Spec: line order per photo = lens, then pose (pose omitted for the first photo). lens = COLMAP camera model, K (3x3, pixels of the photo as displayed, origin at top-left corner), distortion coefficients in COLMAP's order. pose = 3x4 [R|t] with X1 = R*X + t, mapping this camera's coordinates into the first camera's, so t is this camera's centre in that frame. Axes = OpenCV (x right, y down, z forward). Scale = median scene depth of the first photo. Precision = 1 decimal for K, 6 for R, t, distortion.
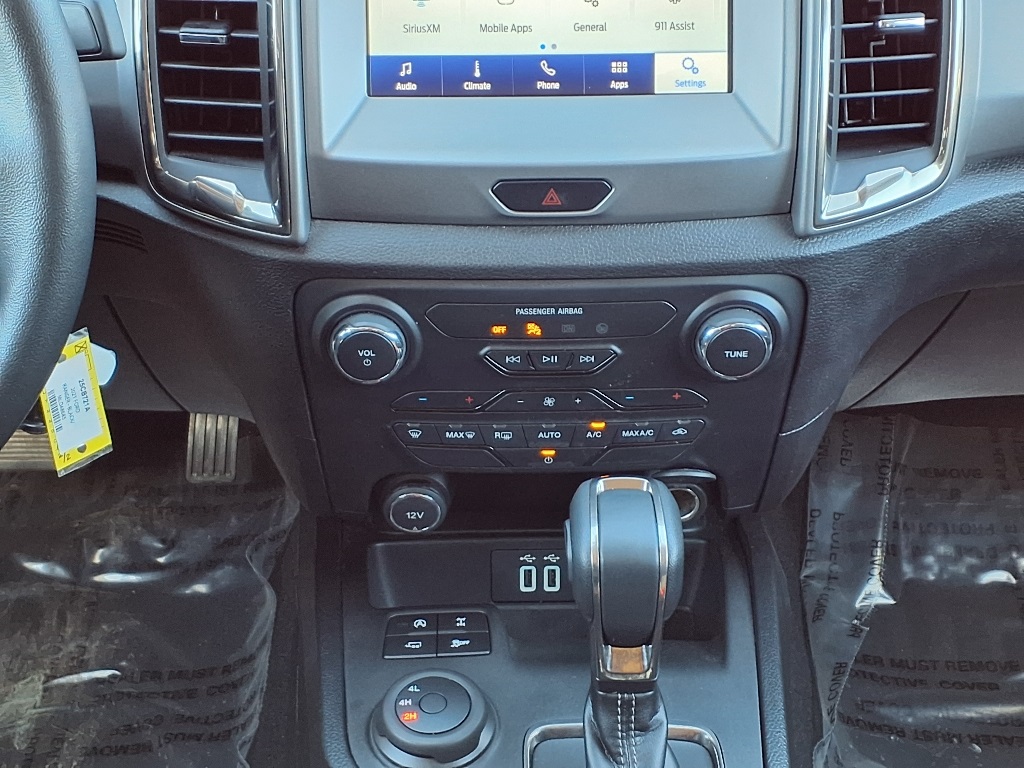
lens RADIAL K [[1658.1, 0, 512.0], [0, 1658.1, 384.0], [0, 0, 1]] dist [0.329169, -1.455934]
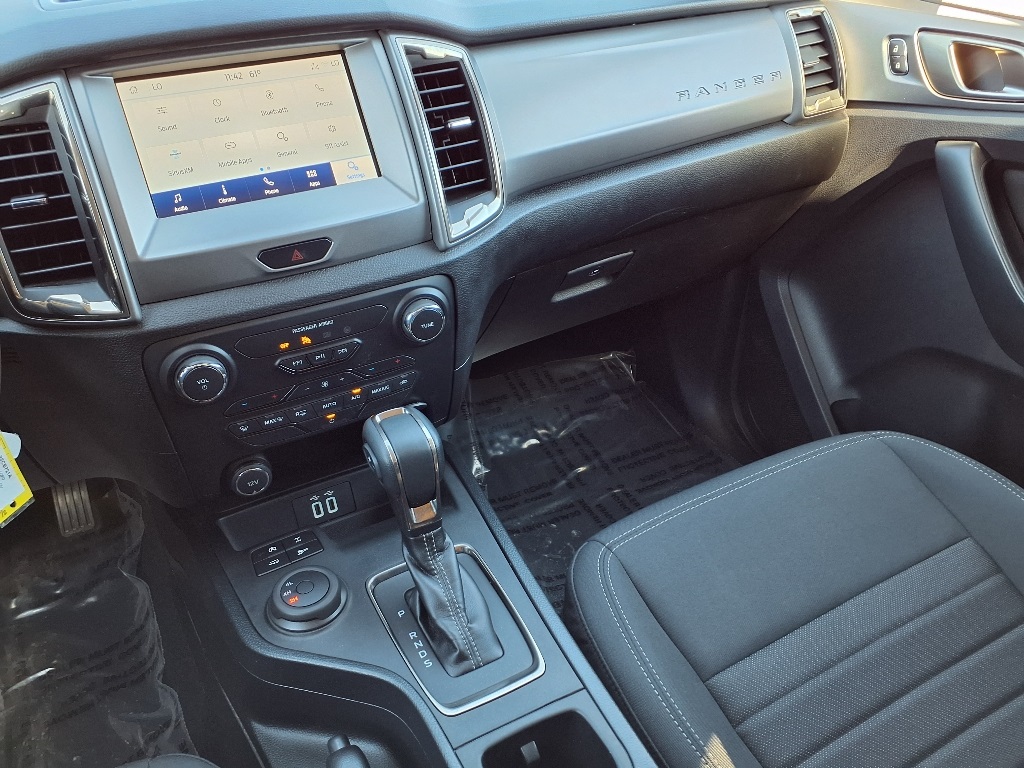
lens RADIAL K [[819.2, 0, 512.0], [0, 819.2, 384.0], [0, 0, 1]] dist [0.093286, -0.145991]
pose [[0.887960, -0.268704, 0.373262, -0.119558], [0.287074, 0.957885, 0.006635, 0.059980], [-0.359325, 0.101262, 0.927702, 0.190934]]
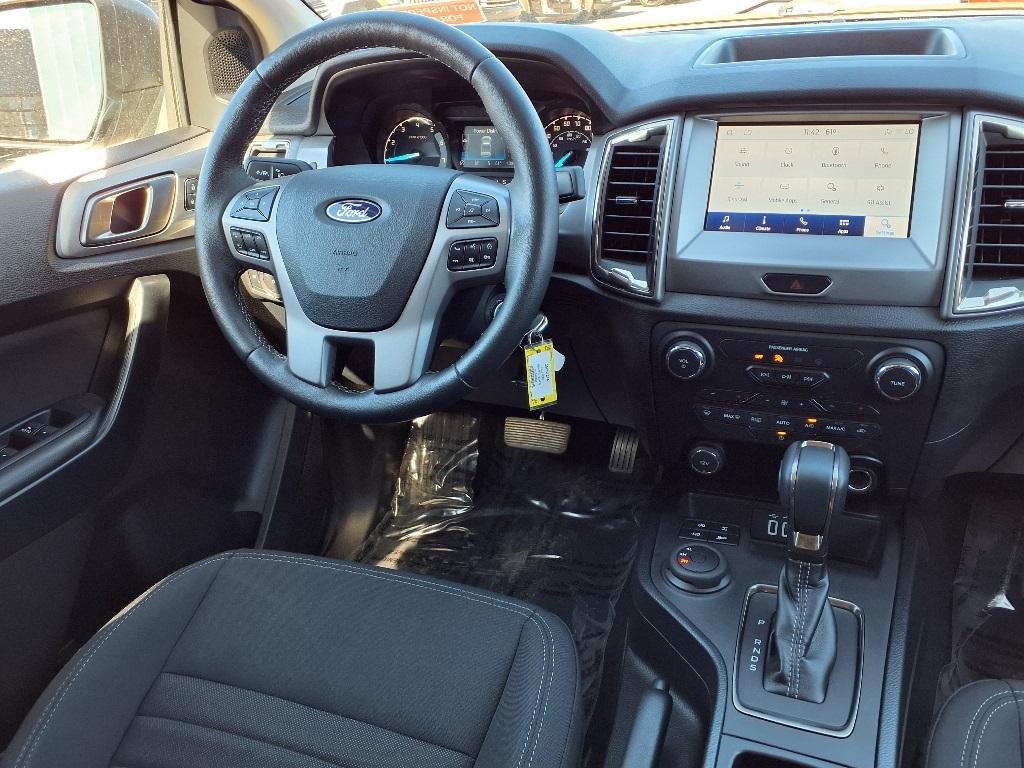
lens RADIAL K [[837.3, 0, 510.8], [0, 837.3, 387.4], [0, 0, 1]] dist [0.049561, -0.082621]
pose [[0.923353, 0.112077, -0.367229, 0.084903], [-0.163103, 0.980356, -0.110902, 0.149952], [0.347586, 0.162298, 0.923495, 0.044886]]
